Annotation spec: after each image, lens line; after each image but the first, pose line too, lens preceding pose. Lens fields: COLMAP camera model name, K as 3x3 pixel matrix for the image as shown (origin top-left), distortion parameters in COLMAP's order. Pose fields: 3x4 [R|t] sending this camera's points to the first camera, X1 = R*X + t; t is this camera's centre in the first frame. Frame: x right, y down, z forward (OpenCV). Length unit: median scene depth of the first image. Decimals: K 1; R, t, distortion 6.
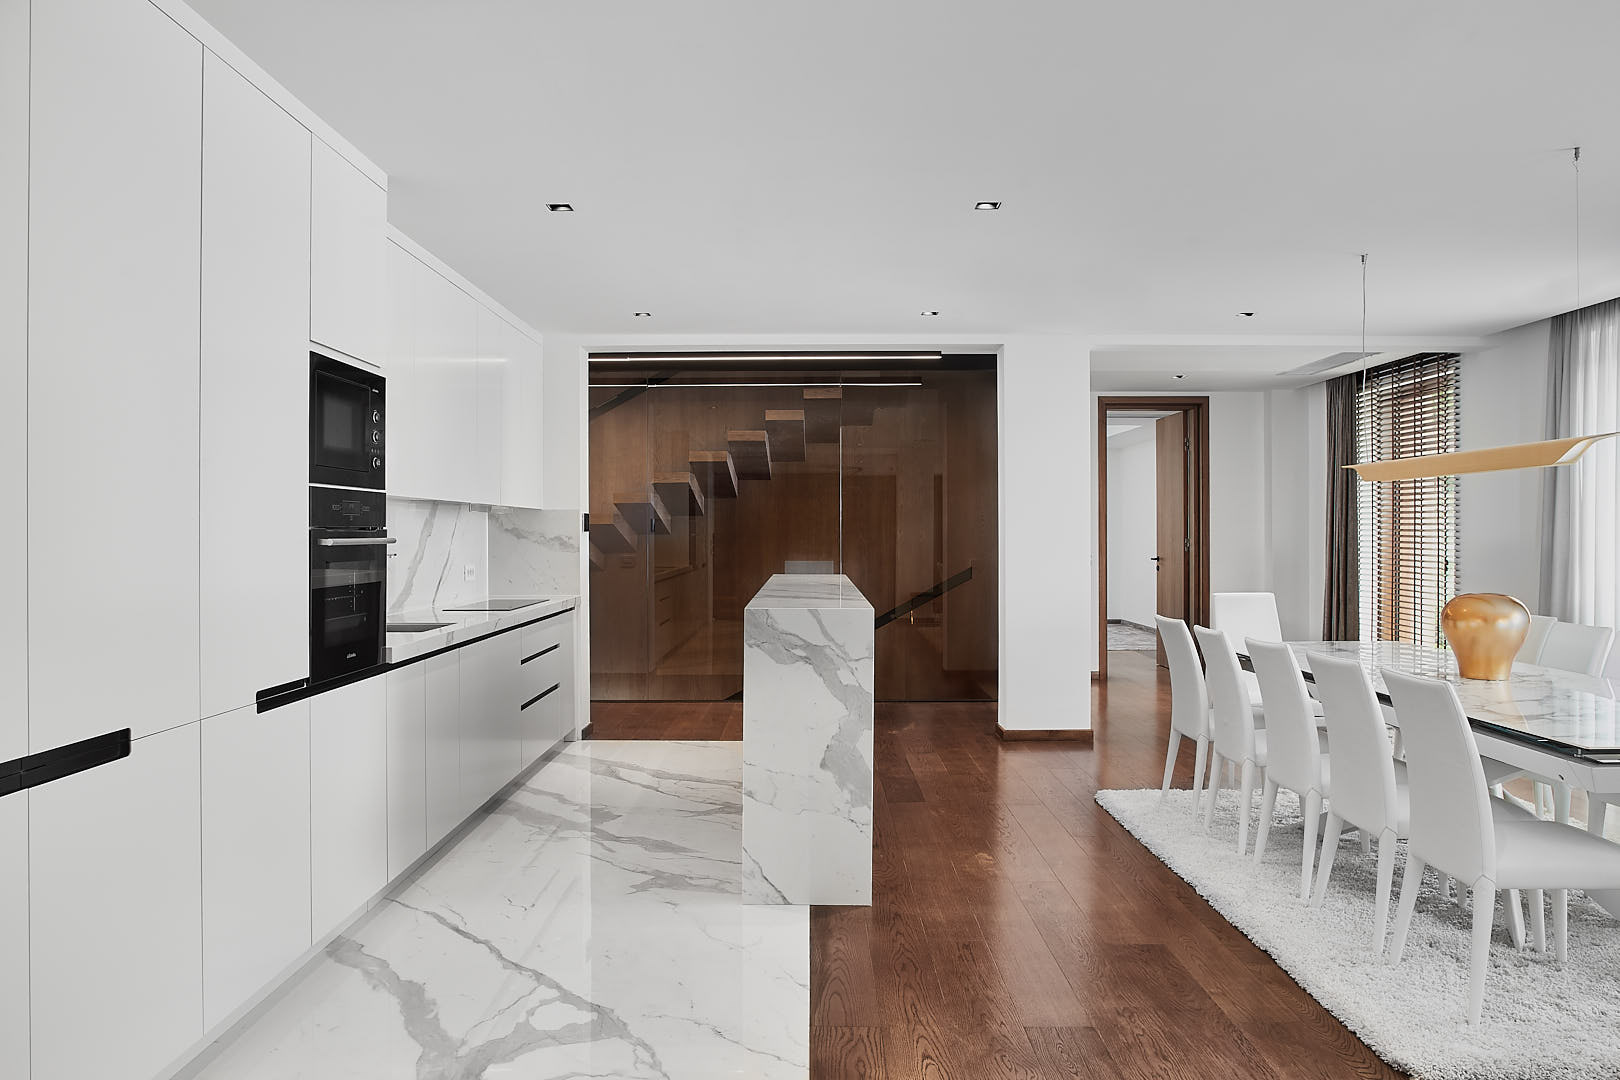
lens RADIAL K [[1134.0, 0, 810.0], [0, 1134.0, 540.0], [0, 0, 1]] dist [-0.069382, 0.003418]
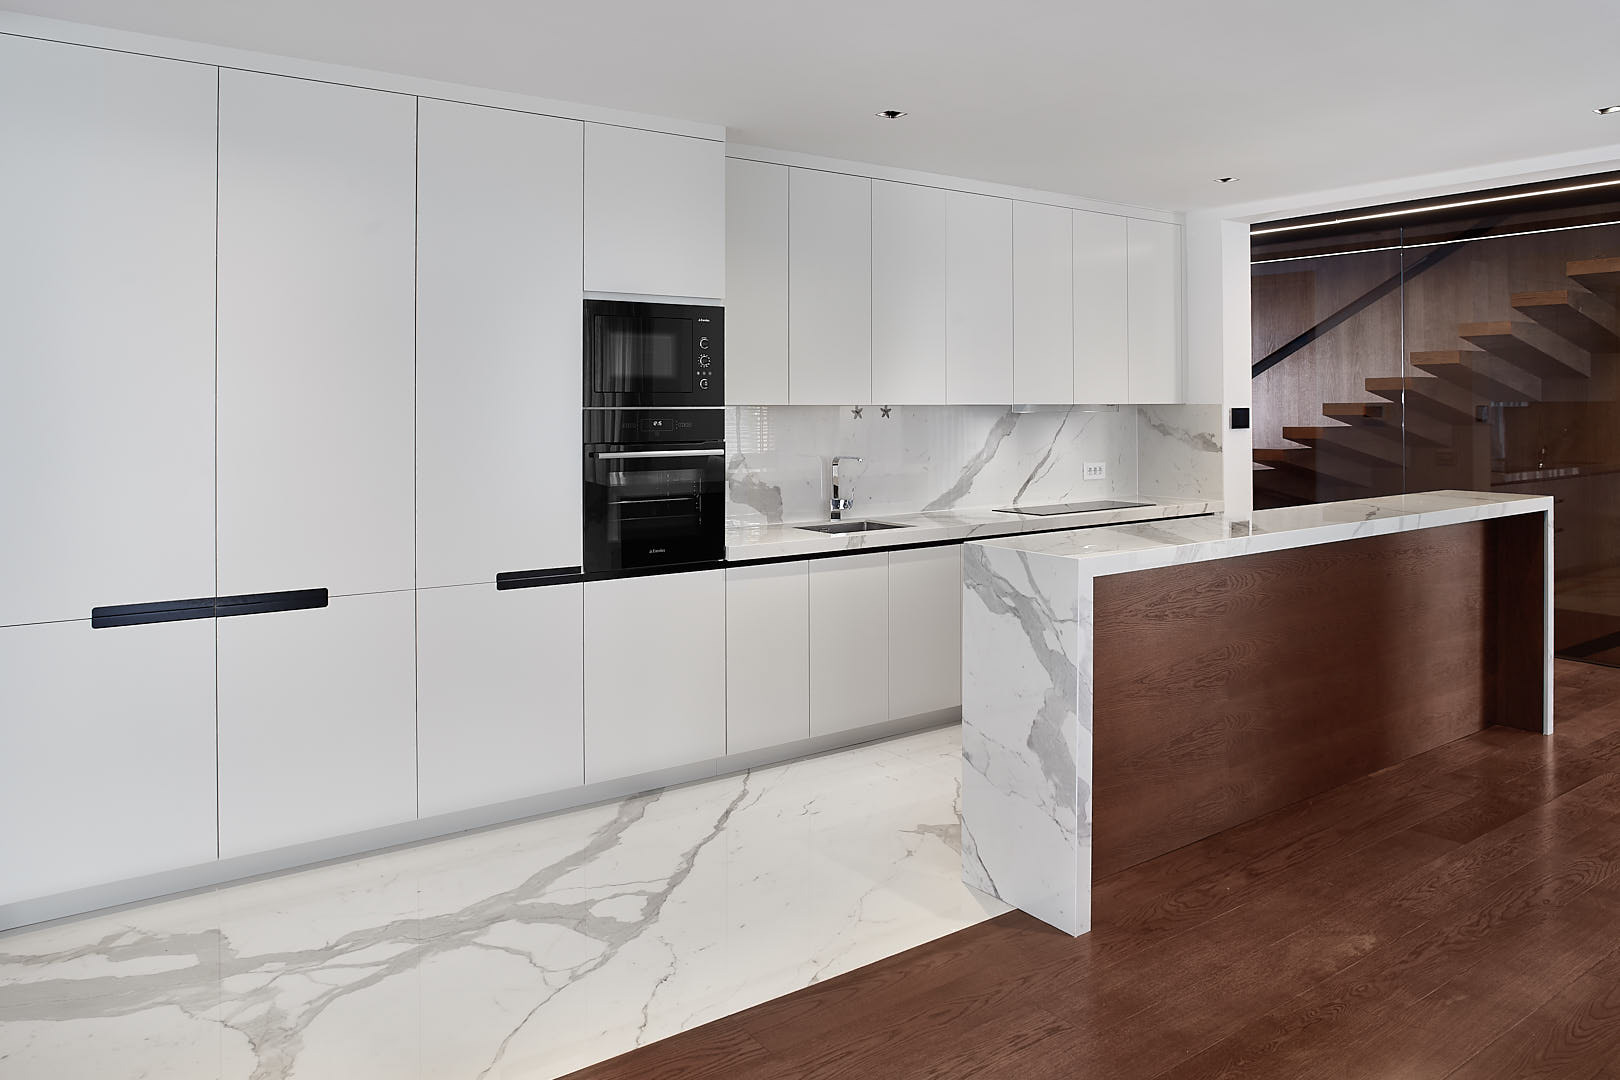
lens RADIAL K [[1126.8, 0, 809.7], [0, 1126.8, 405.2], [0, 0, 1]] dist [-0.047205, 0.005071]
pose [[0.579103, 0.000503, -0.815254, 0.579380], [-0.003400, 0.999993, -0.001798, -0.043214], [0.815247, 0.003813, 0.579100, 0.401506]]
